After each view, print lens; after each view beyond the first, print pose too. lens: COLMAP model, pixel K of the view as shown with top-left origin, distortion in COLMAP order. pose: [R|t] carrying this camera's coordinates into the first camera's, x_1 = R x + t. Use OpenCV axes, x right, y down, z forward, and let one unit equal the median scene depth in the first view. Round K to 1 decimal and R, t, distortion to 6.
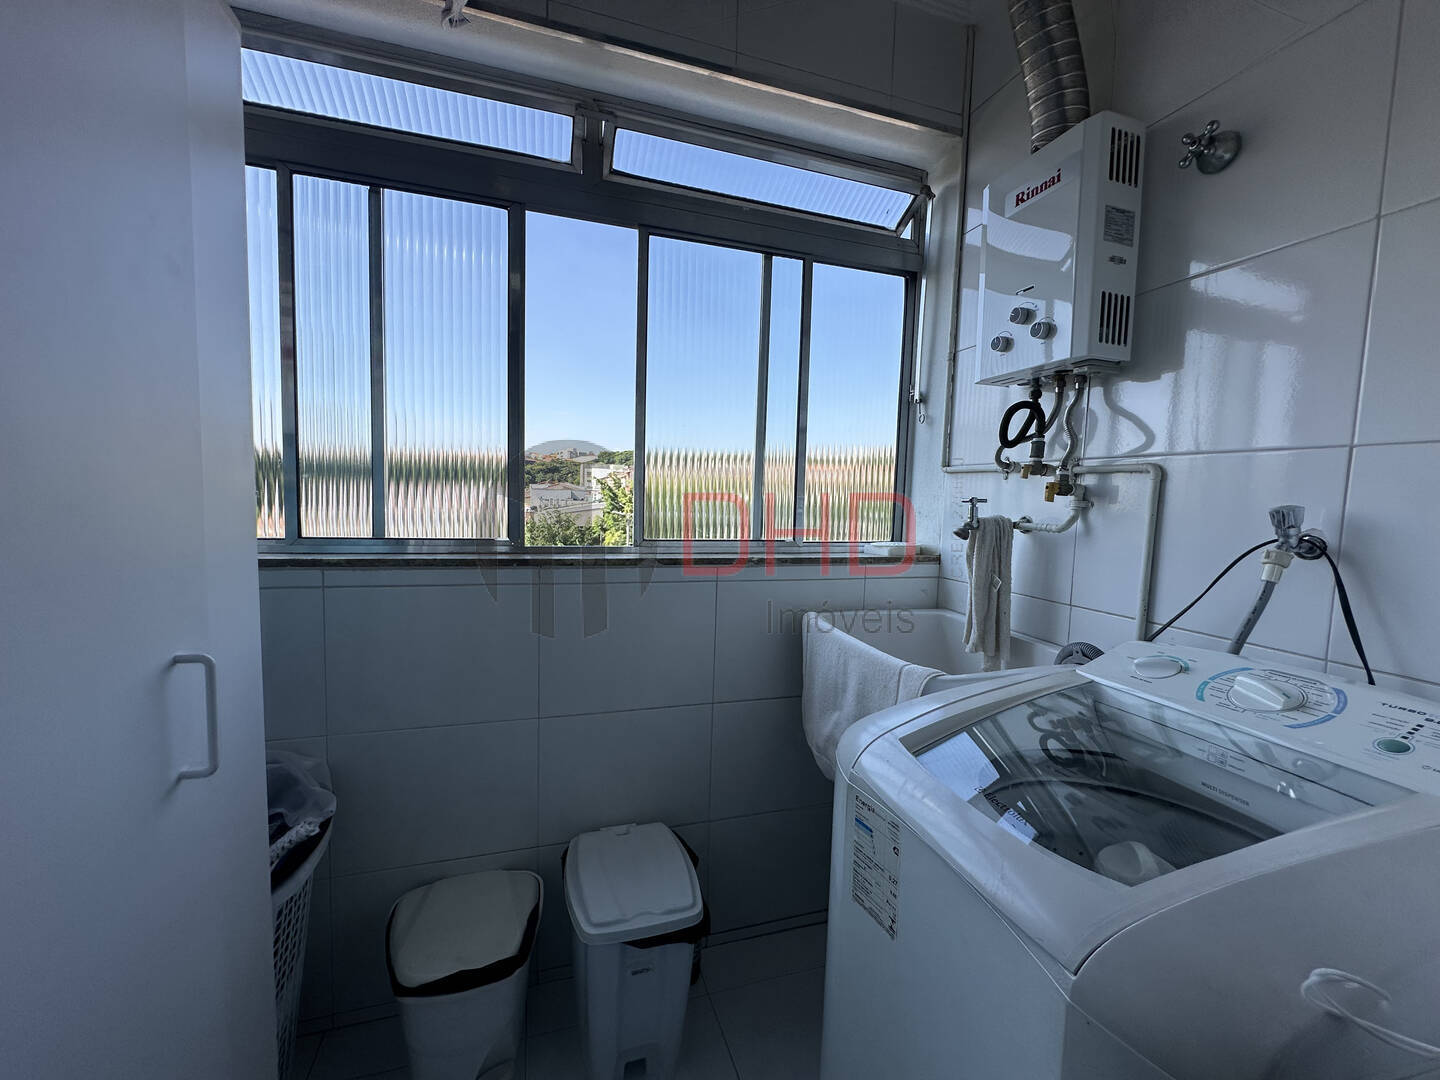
lens RADIAL K [[579.6, 0, 720.2], [0, 579.6, 537.2], [0, 0, 1]] dist [-0.001317, 0.000477]
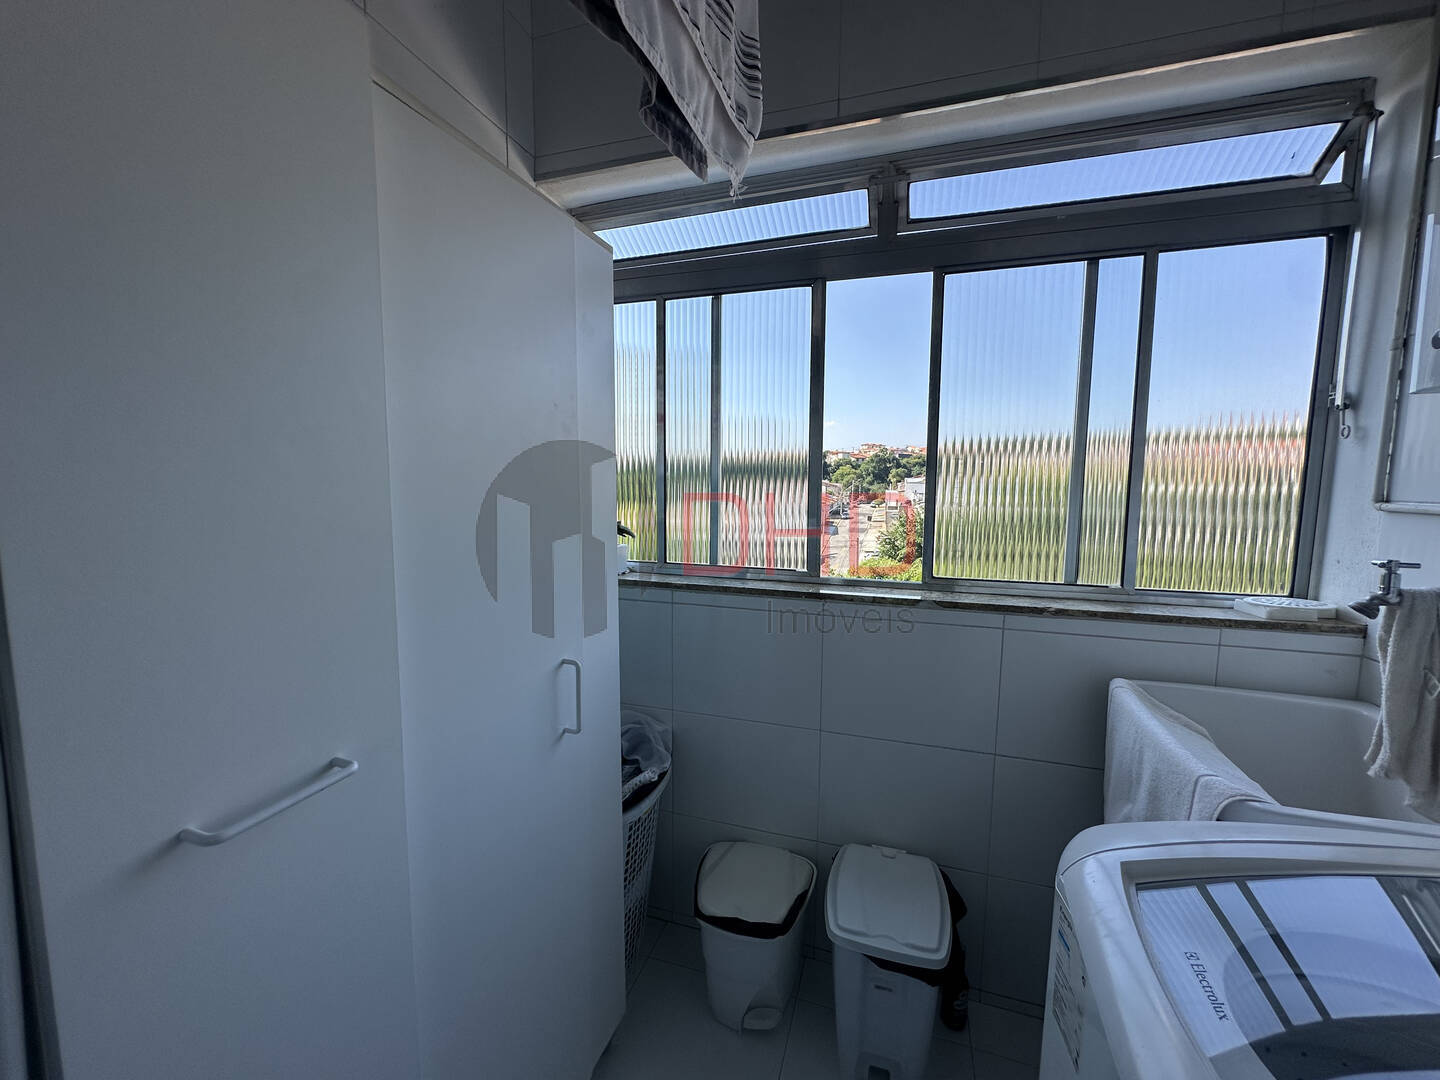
lens RADIAL K [[579.6, 0, 720.2], [0, 579.6, 537.2], [0, 0, 1]] dist [-0.001317, 0.000477]
pose [[0.810692, 0.031936, -0.584601, 0.186285], [-0.025314, 0.999489, 0.019497, -0.089181], [0.584926, -0.001007, 0.811086, -0.045372]]
